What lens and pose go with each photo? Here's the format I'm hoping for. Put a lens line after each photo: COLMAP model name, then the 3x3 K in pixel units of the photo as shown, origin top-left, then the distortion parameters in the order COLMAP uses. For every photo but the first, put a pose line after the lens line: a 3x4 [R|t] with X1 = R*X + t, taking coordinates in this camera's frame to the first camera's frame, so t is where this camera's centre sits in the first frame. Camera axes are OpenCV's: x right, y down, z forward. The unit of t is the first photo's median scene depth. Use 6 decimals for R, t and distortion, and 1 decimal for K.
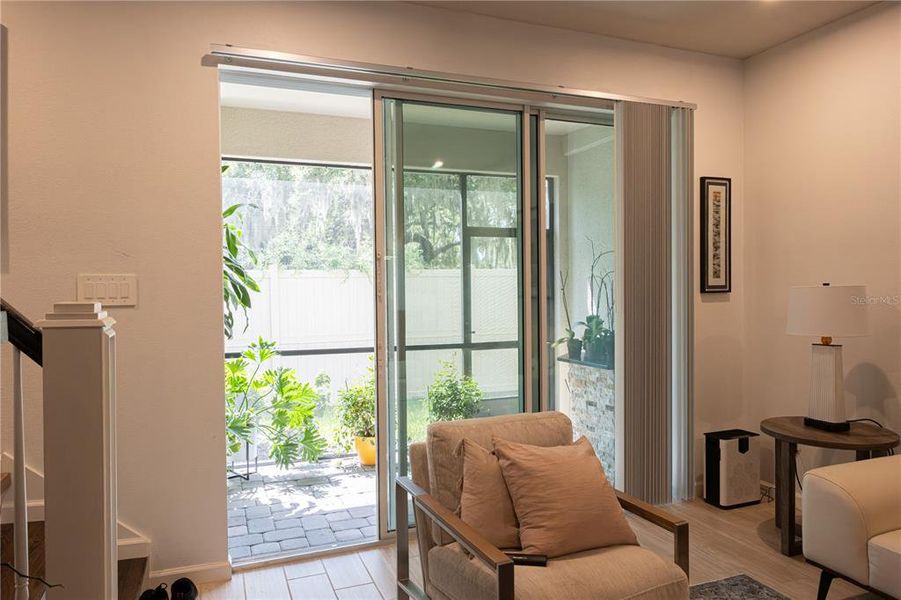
lens RADIAL K [[595.7, 0, 450.5], [0, 595.7, 300.0], [0, 0, 1]] dist [-0.002195, -0.000652]
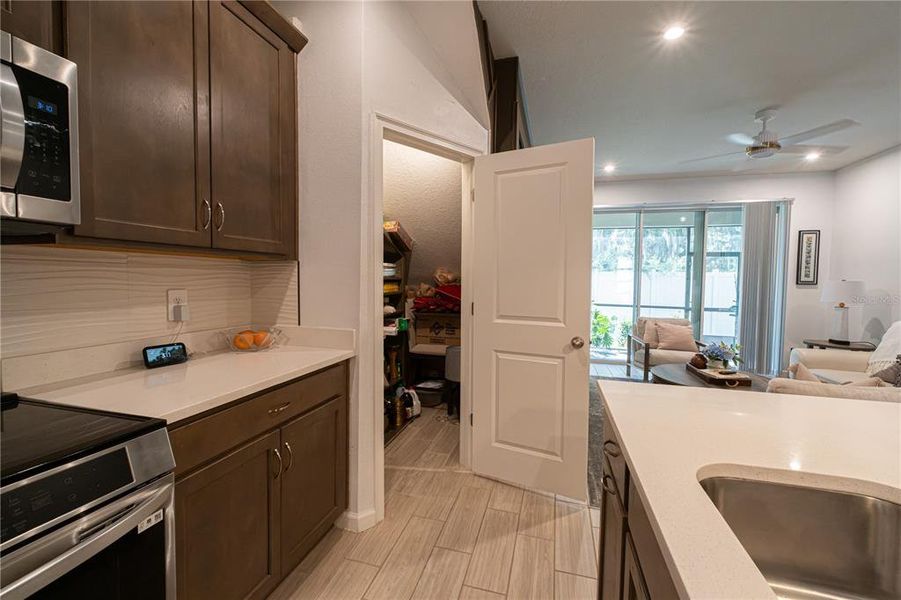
lens RADIAL K [[377.9, 0, 453.3], [0, 377.9, 298.6], [0, 0, 1]] dist [-0.000016, 0.000241]
pose [[0.795412, 0.050135, -0.603992, 0.259282], [-0.038004, 0.998737, 0.032852, 0.042249], [0.604876, -0.003177, 0.796313, -0.844622]]
